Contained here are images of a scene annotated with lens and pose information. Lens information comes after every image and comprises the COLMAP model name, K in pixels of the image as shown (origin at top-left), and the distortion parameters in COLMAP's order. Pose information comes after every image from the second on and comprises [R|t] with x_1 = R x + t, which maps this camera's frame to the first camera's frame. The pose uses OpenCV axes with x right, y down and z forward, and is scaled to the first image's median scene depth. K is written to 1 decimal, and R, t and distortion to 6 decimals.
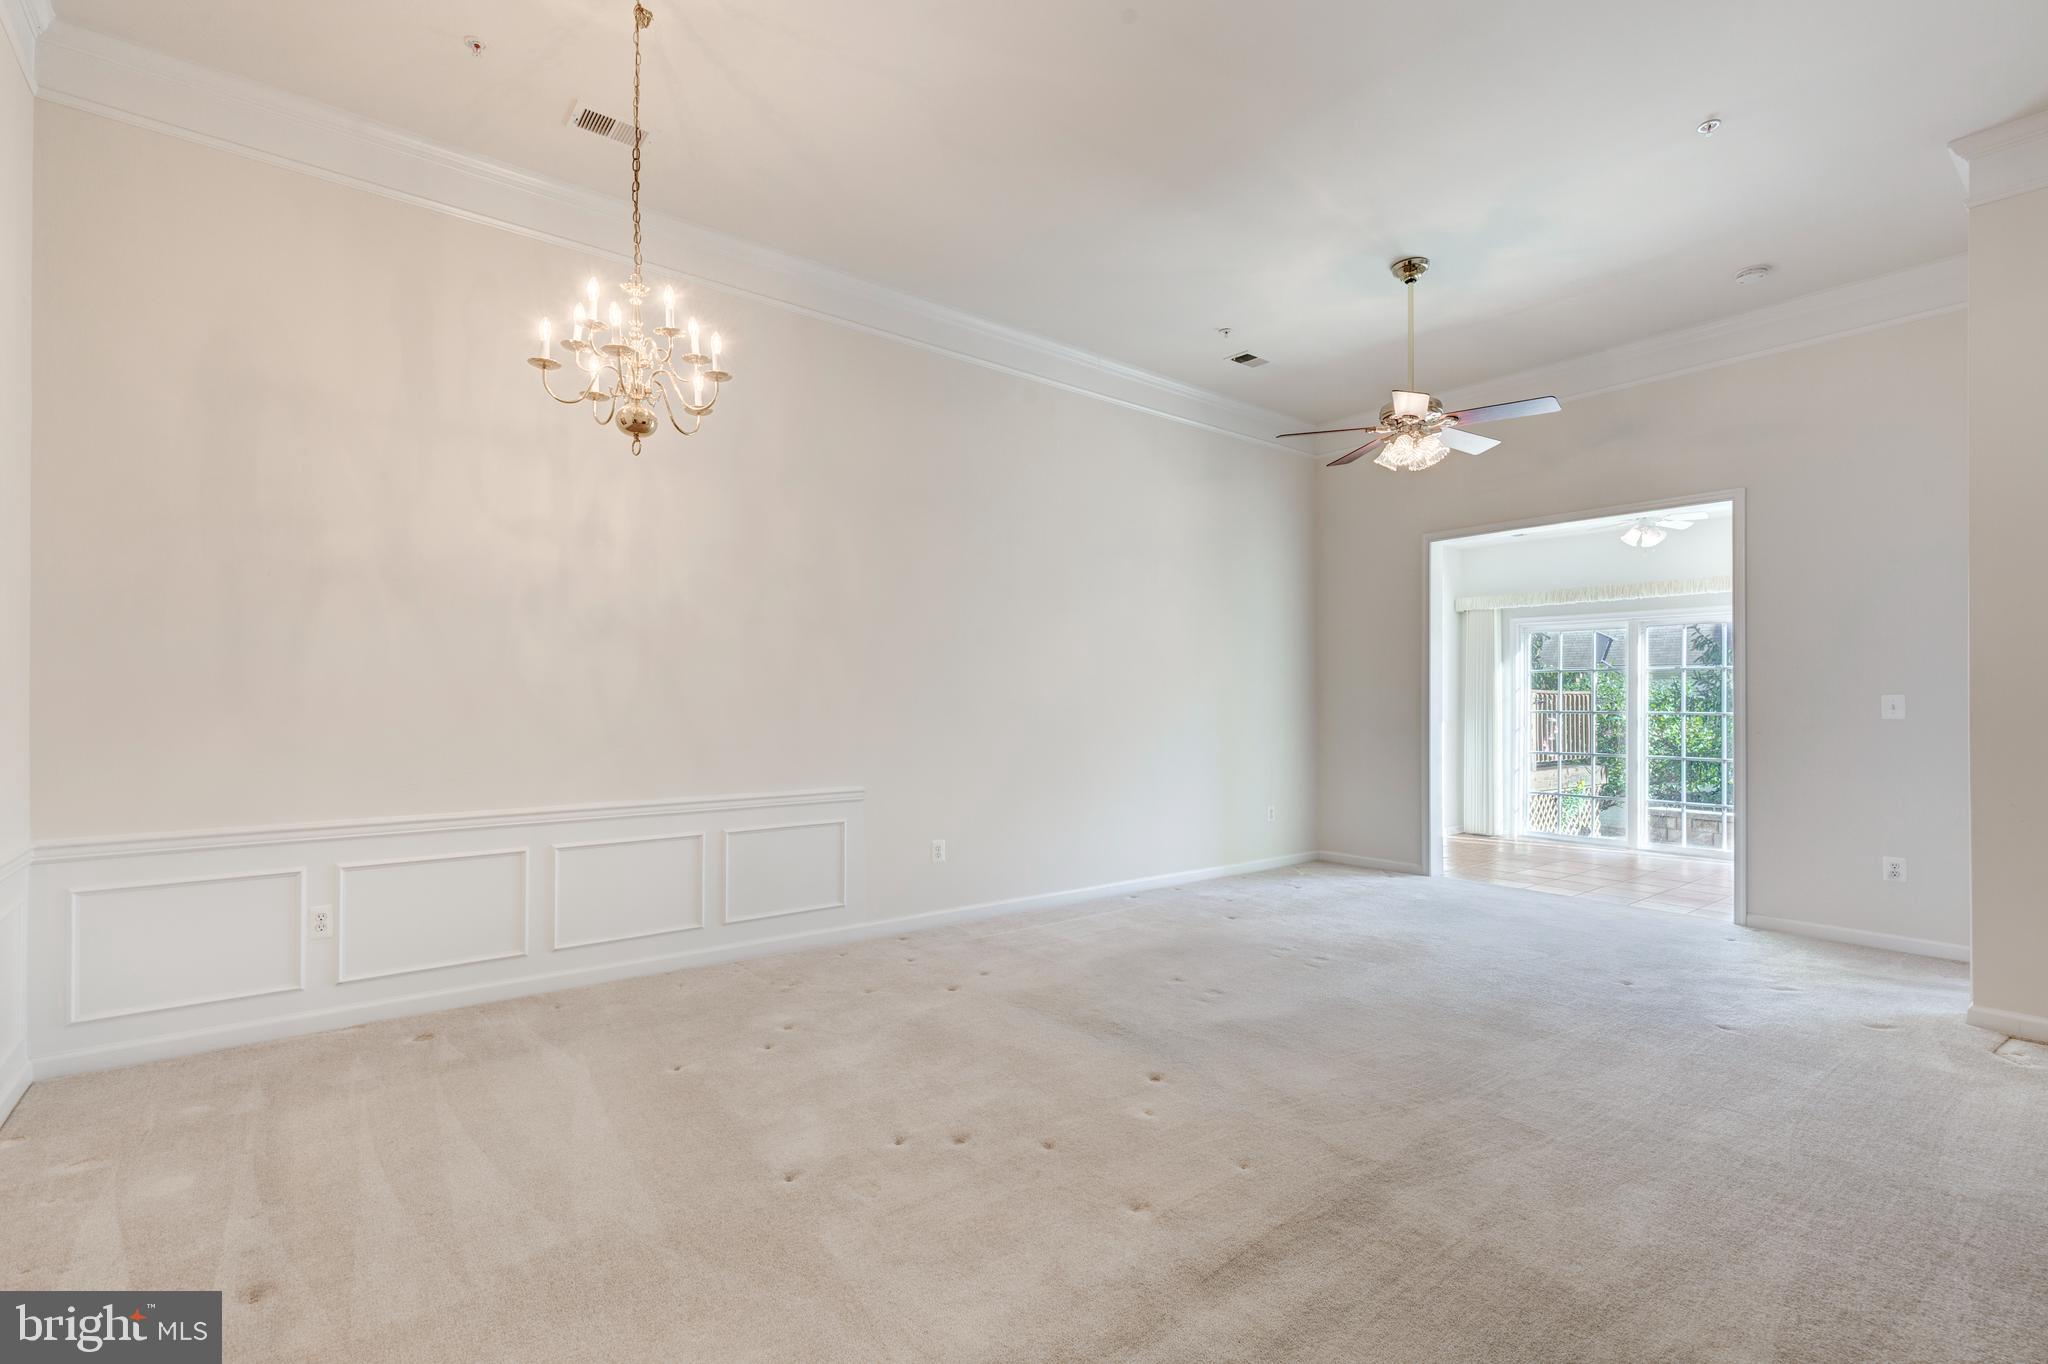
lens RADIAL K [[946.6, 0, 1040.0], [0, 946.6, 701.0], [0, 0, 1]] dist [0.003071, 0.000677]
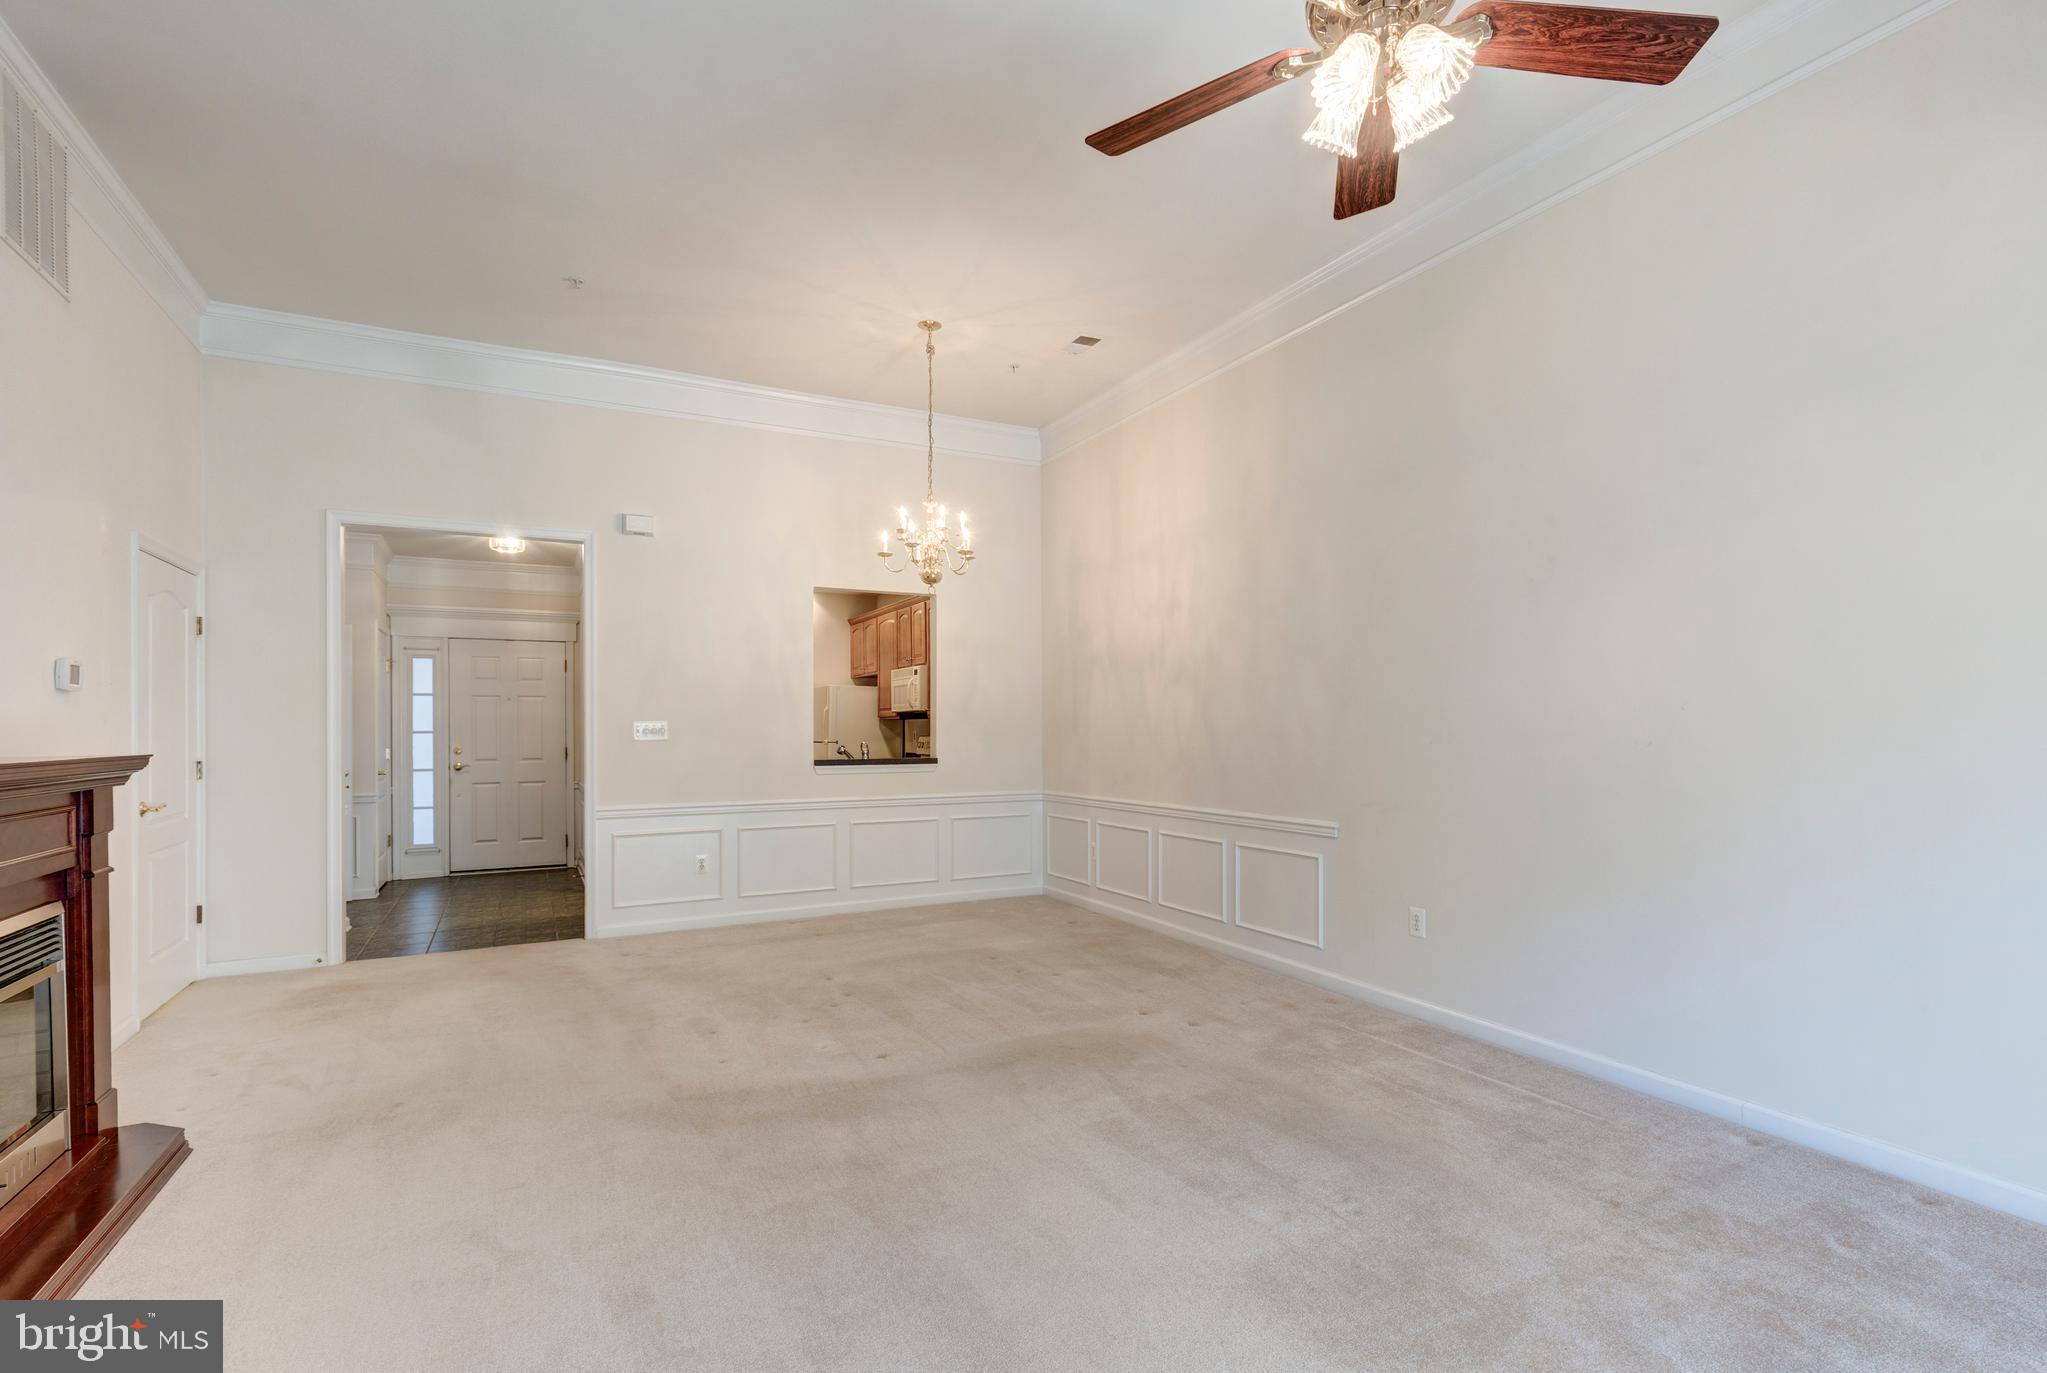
lens RADIAL K [[991.2, 0, 1002.2], [0, 991.2, 730.1], [0, 0, 1]] dist [0.006031, 0.000522]
pose [[-0.188575, -0.009659, -0.982011, 0.826524], [-0.007898, 0.999934, -0.008319, -0.001301], [0.982027, 0.006187, -0.188639, 0.802712]]
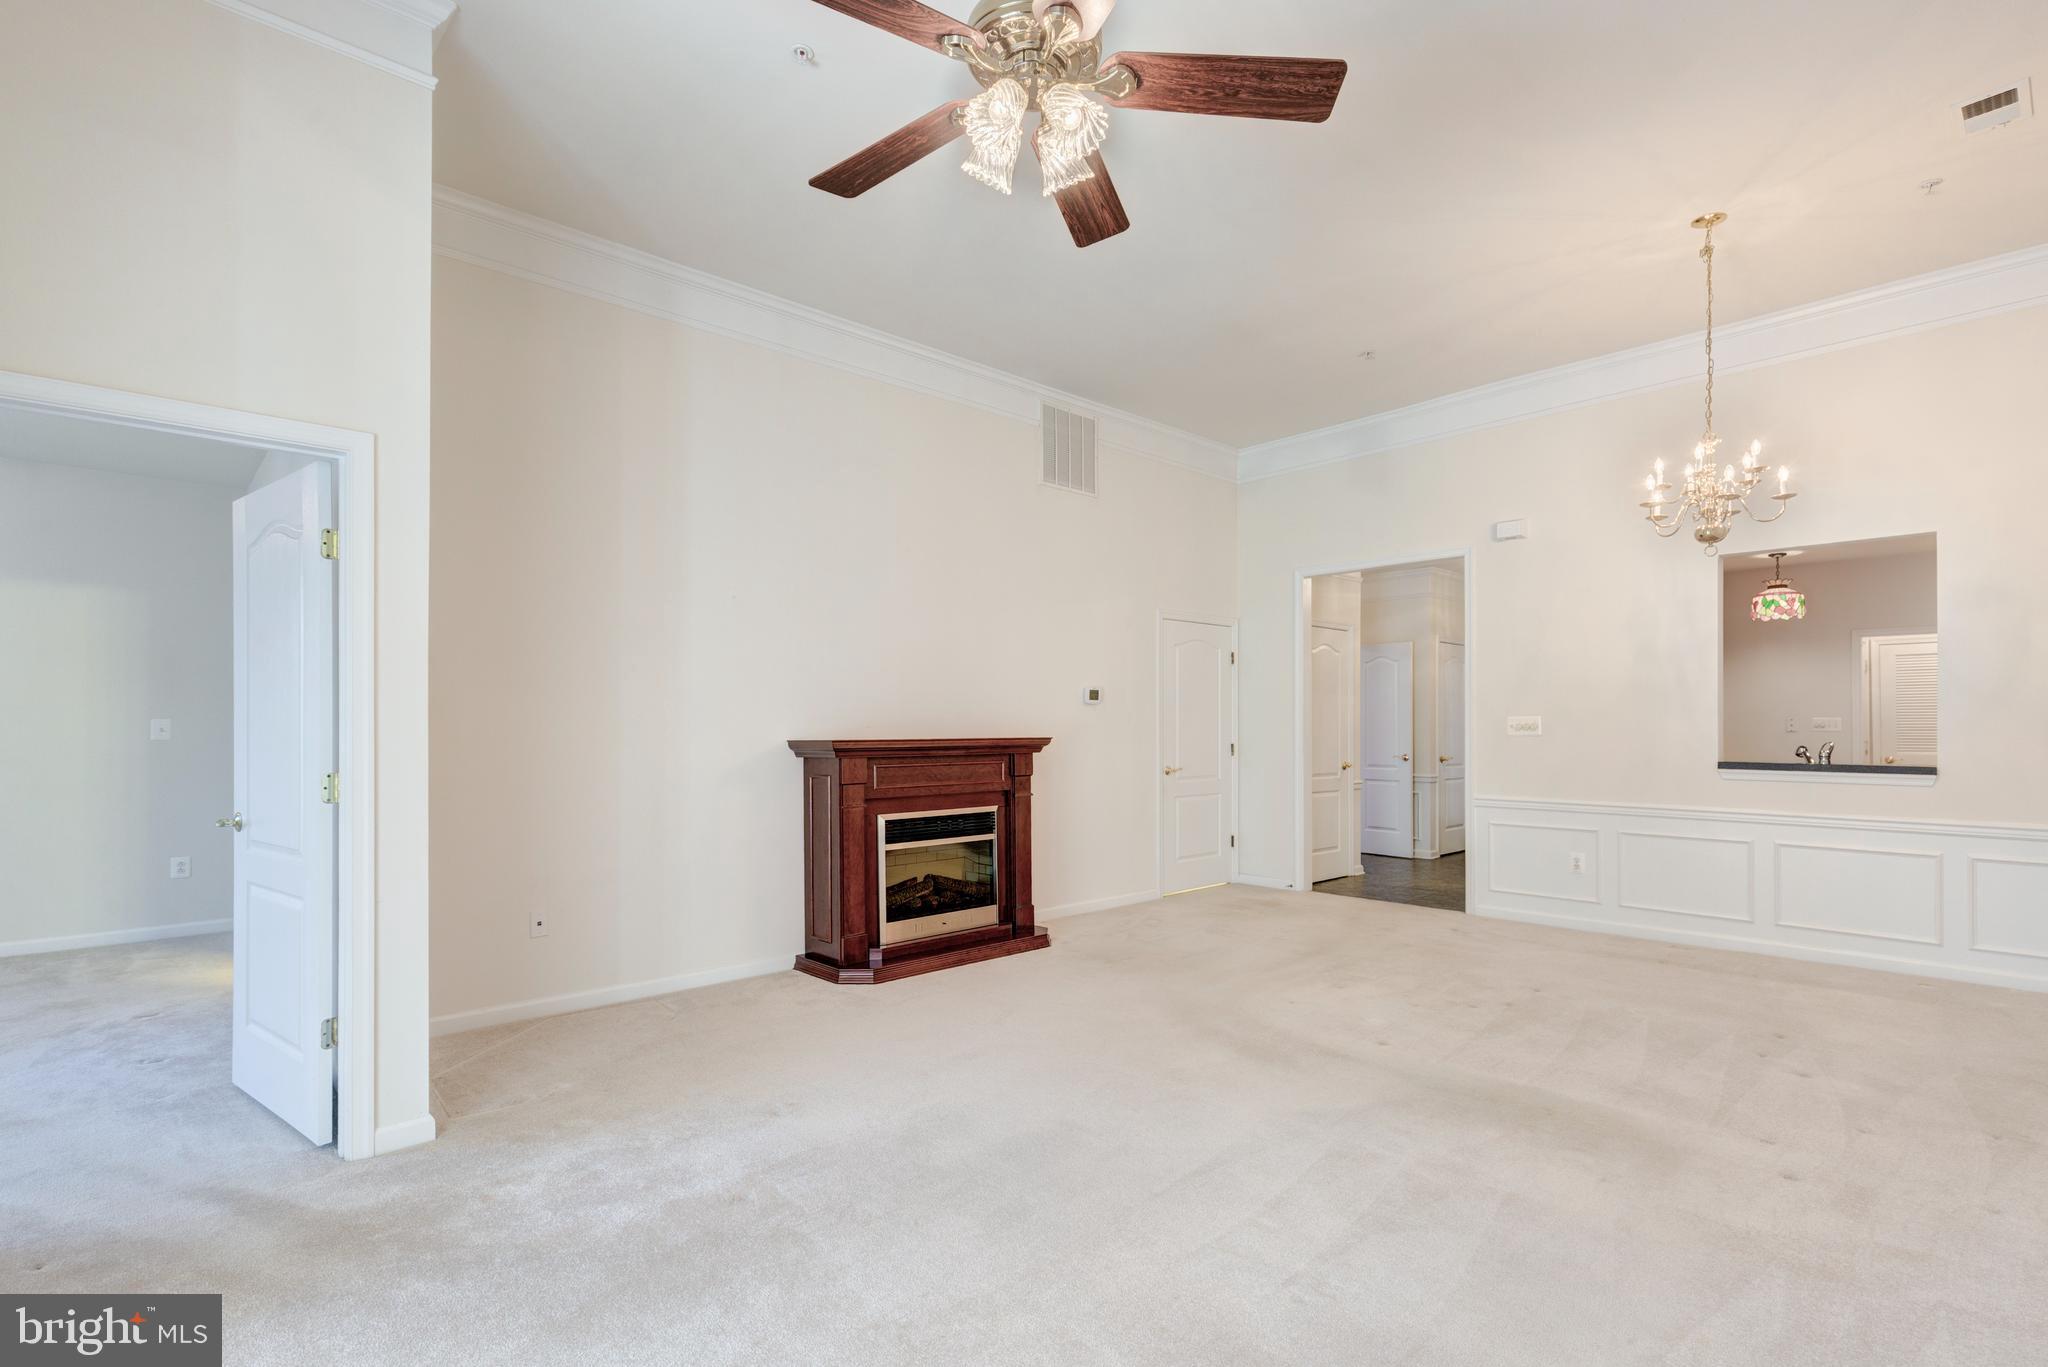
lens RADIAL K [[946.6, 0, 1024.1], [0, 946.6, 713.0], [0, 0, 1]] dist [0.003071, 0.000677]
pose [[-0.997088, -0.012132, -0.075286, 0.437907], [-0.011870, 0.999922, -0.003929, -0.011191], [0.075328, -0.003024, -0.997154, 1.296250]]
